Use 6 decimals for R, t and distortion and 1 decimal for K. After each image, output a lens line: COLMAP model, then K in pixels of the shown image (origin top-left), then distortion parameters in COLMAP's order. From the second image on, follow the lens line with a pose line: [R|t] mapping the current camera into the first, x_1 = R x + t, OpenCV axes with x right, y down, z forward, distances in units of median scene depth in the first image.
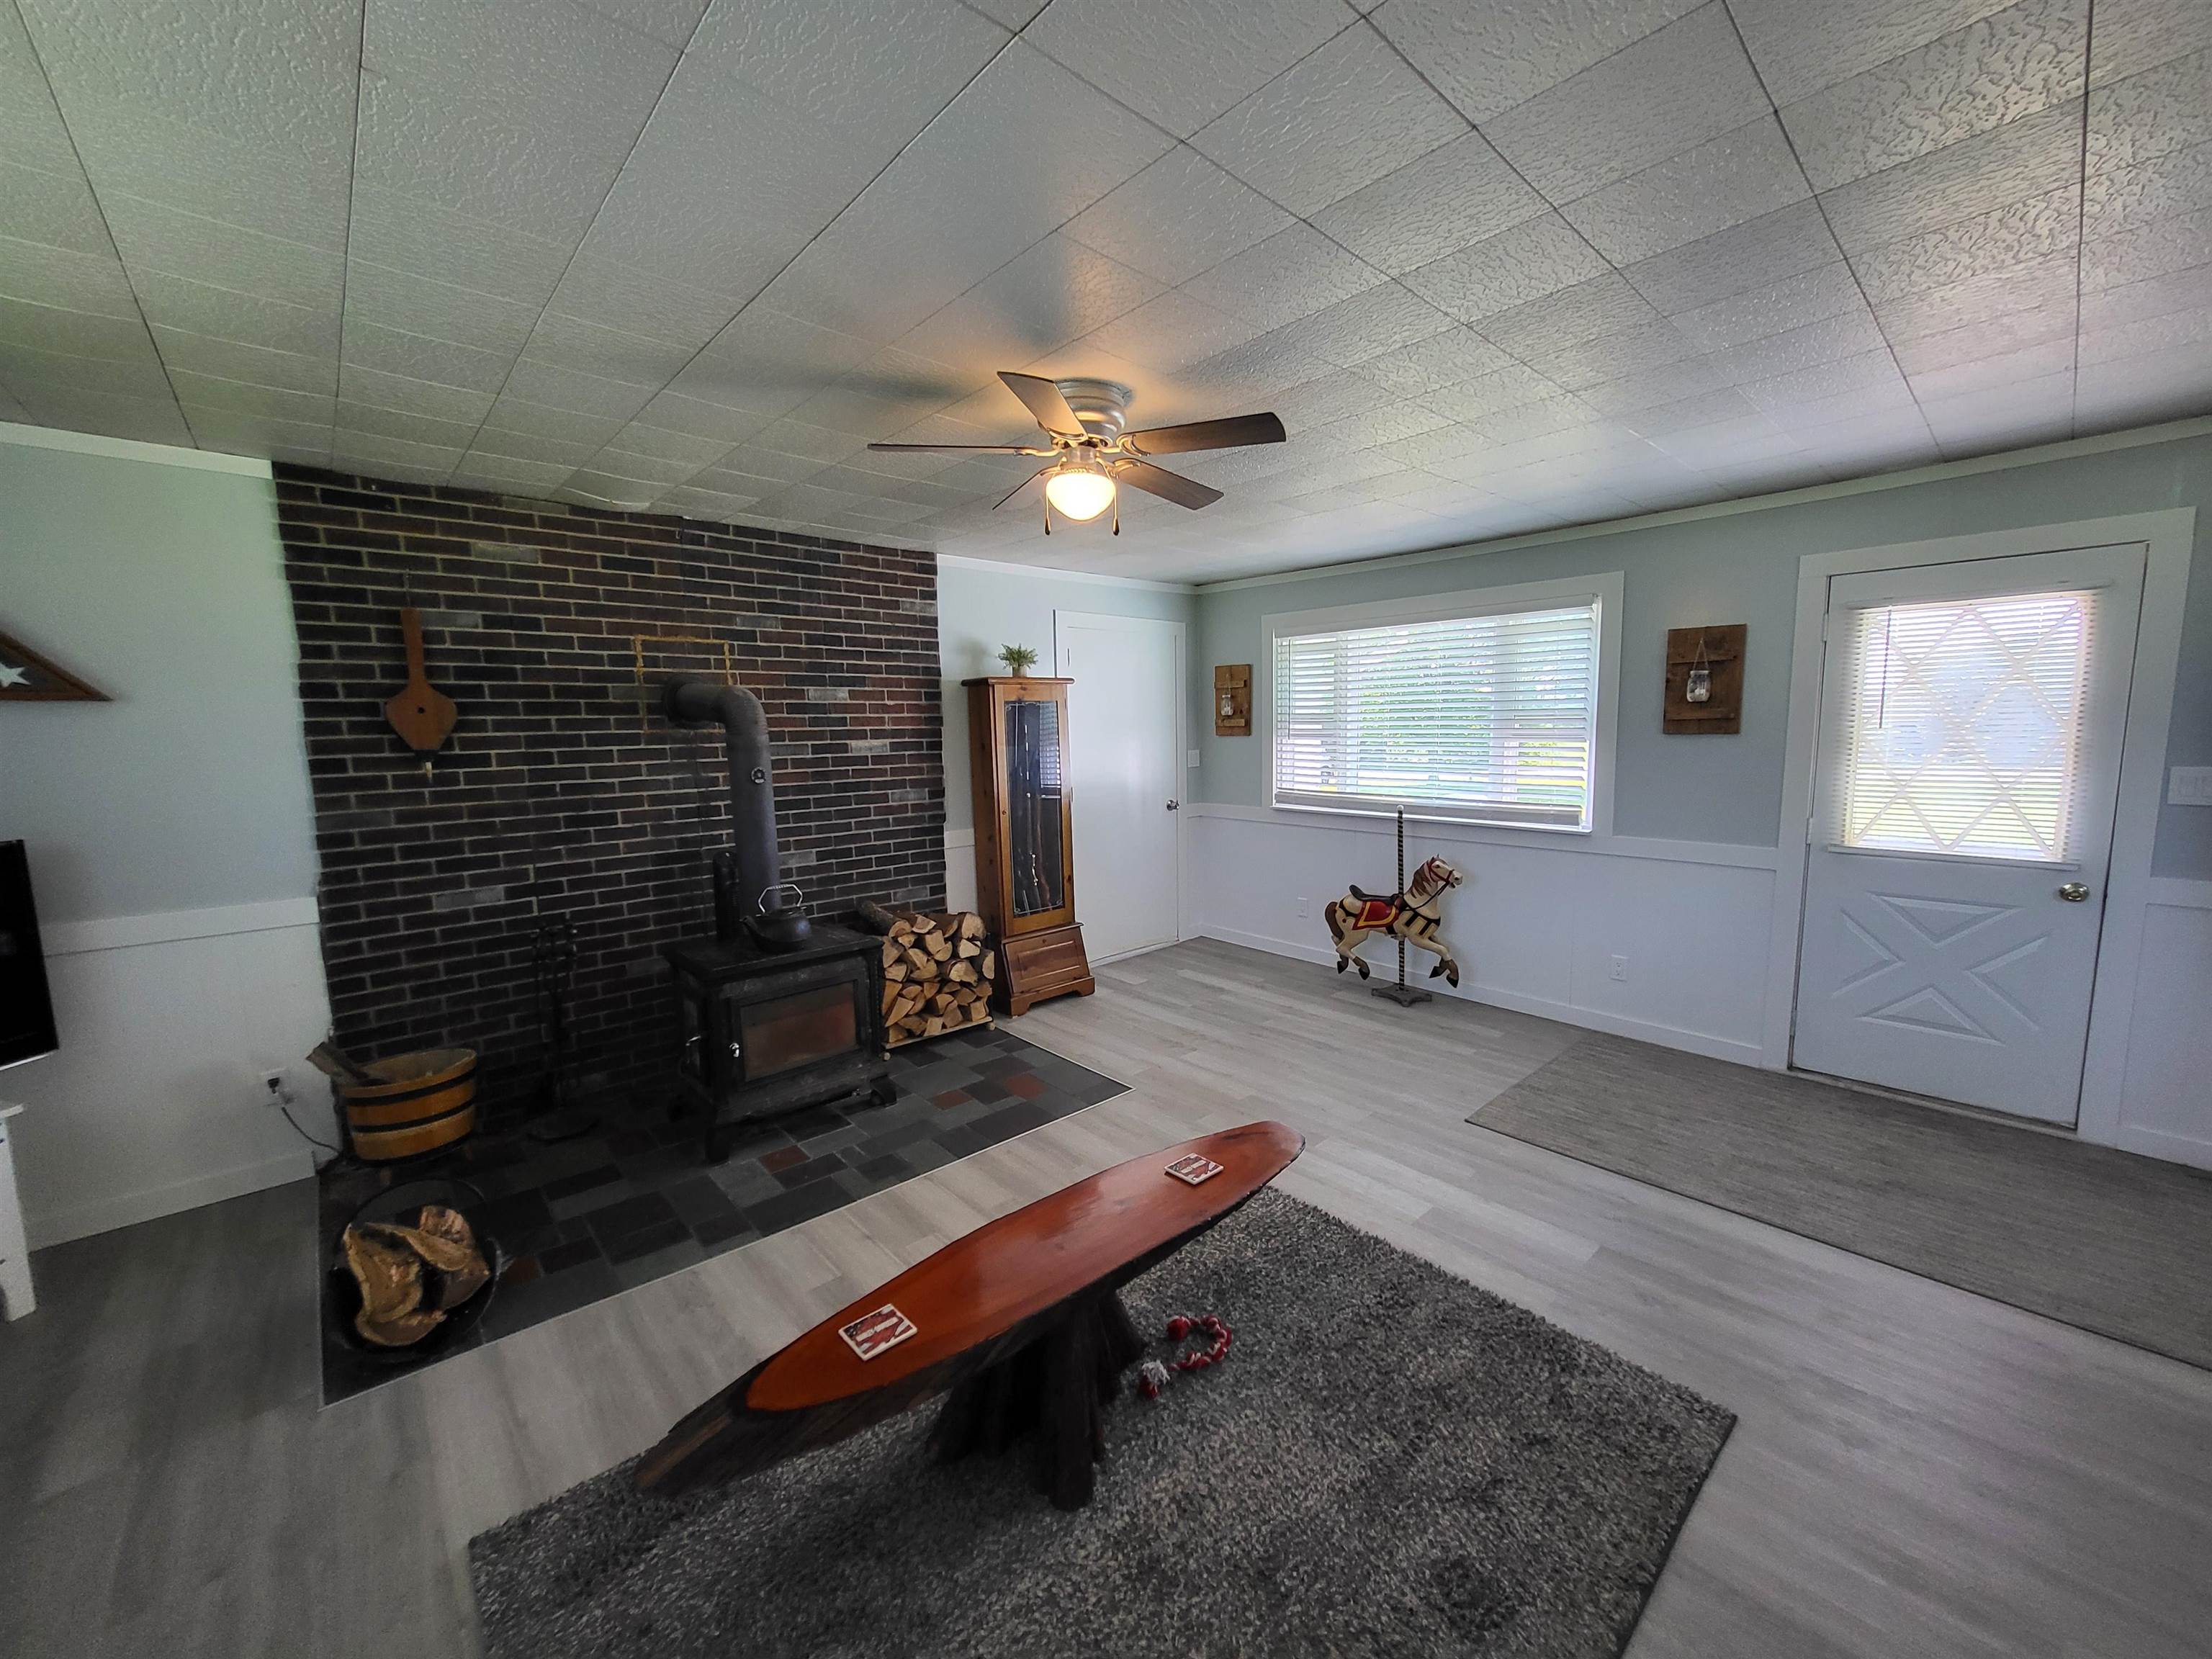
lens RADIAL K [[861.8, 0, 1109.7], [0, 861.8, 831.1], [0, 0, 1]] dist [0.001536, -0.000289]
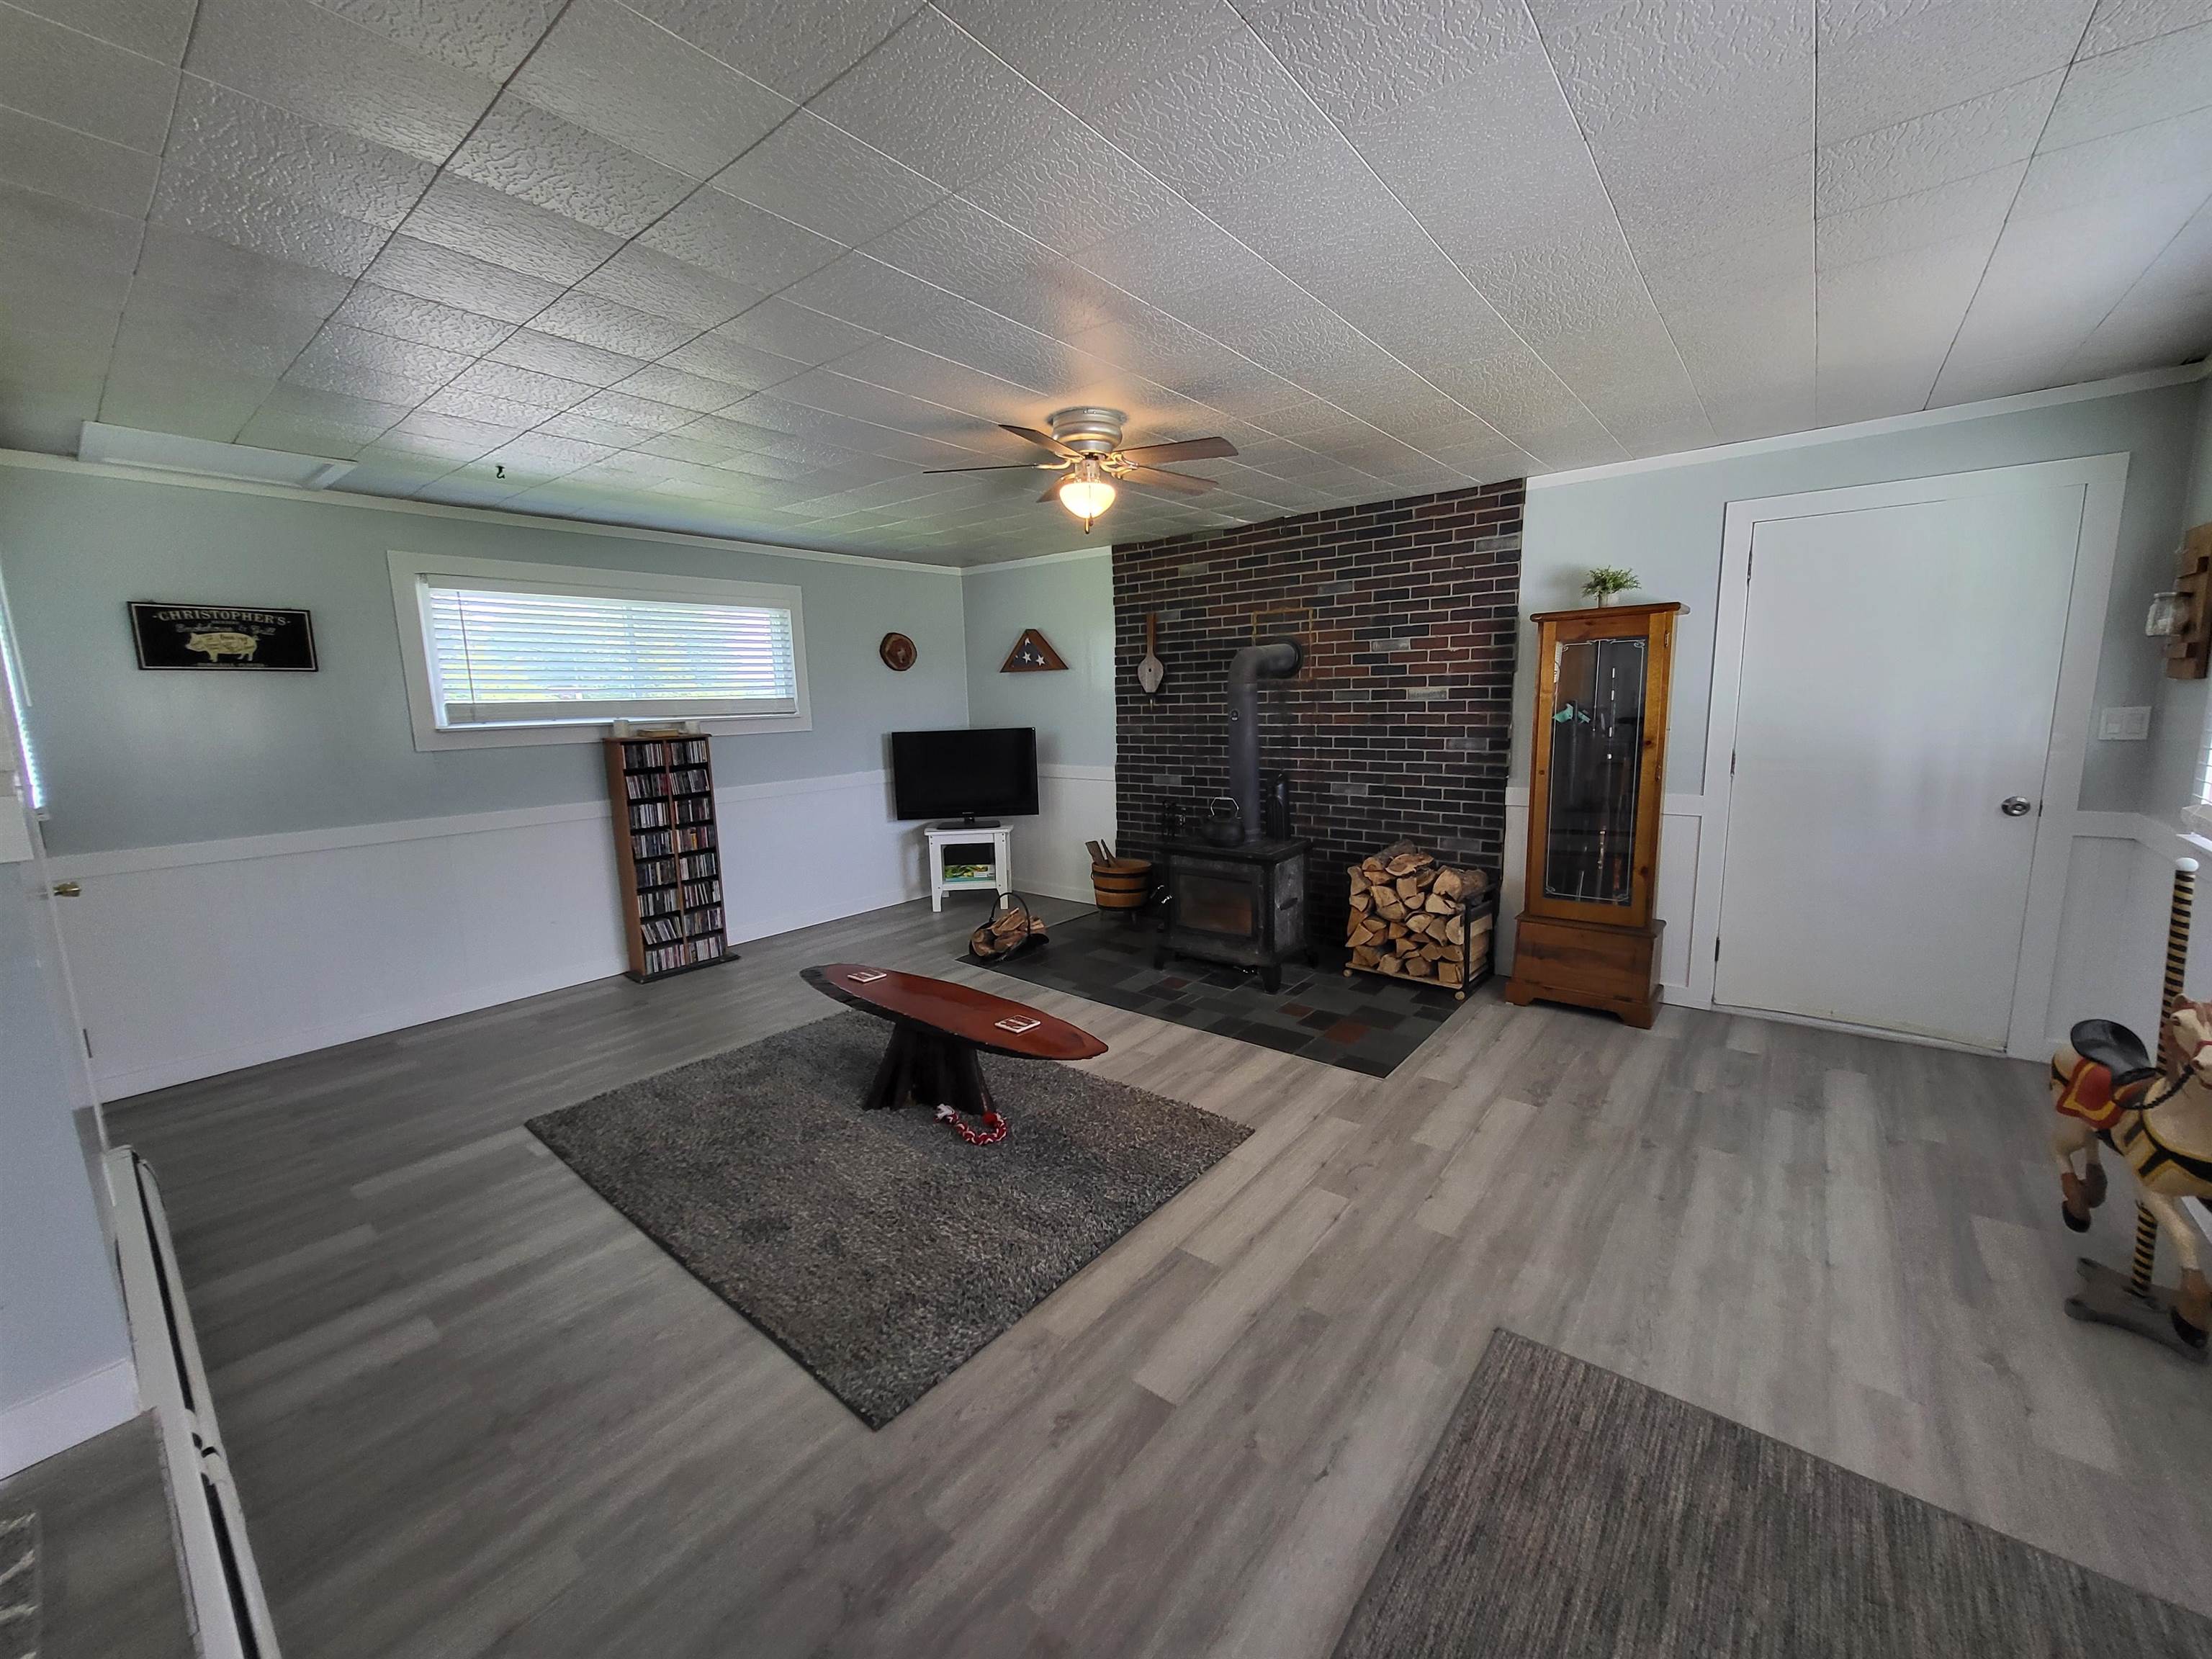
lens RADIAL K [[868.0, 0, 1119.7], [0, 868.0, 829.6], [0, 0, 1]] dist [0.001254, -0.000022]
pose [[0.155178, 0.167931, -0.973509, 0.788893], [-0.096575, 0.983304, 0.154226, -0.069298], [0.983155, 0.070084, 0.168806, 0.527132]]
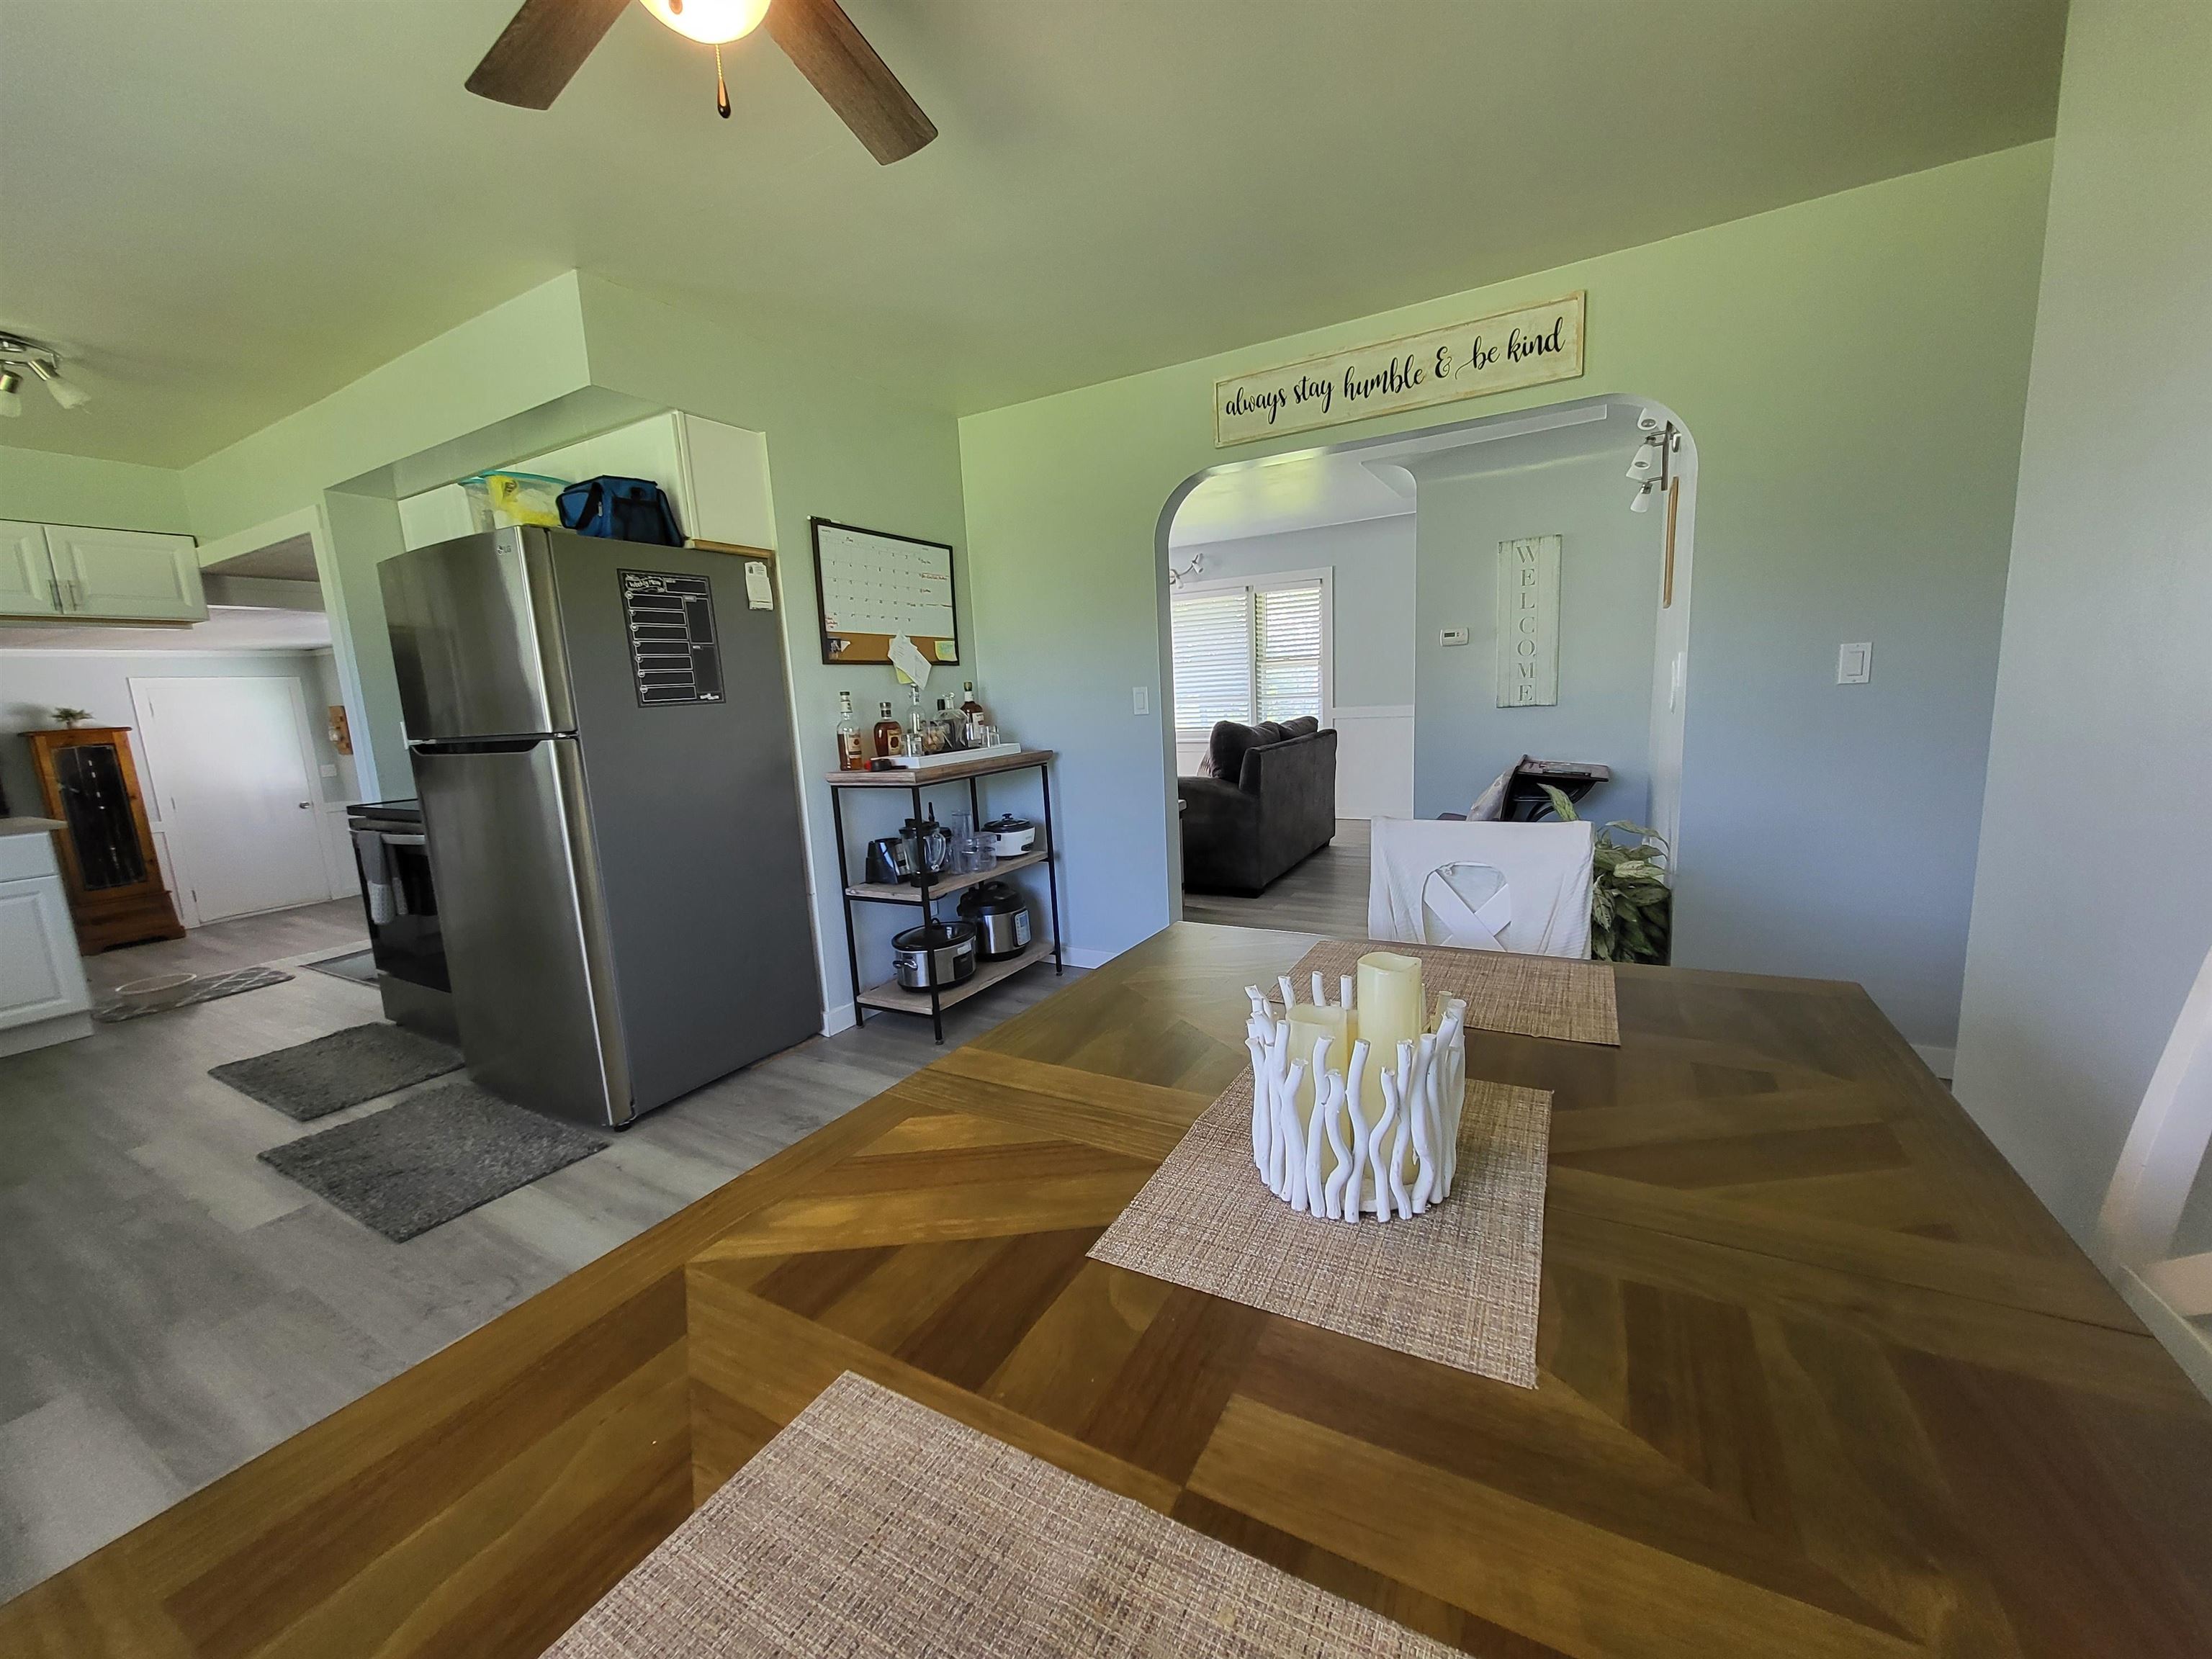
lens RADIAL K [[861.8, 0, 1109.7], [0, 861.8, 831.1], [0, 0, 1]] dist [0.001536, -0.000289]
pose [[0.949423, -0.079991, 0.303640, 1.360160], [0.071956, 0.996700, 0.037581, 0.083572], [-0.305644, -0.013831, 0.952045, -1.159529]]
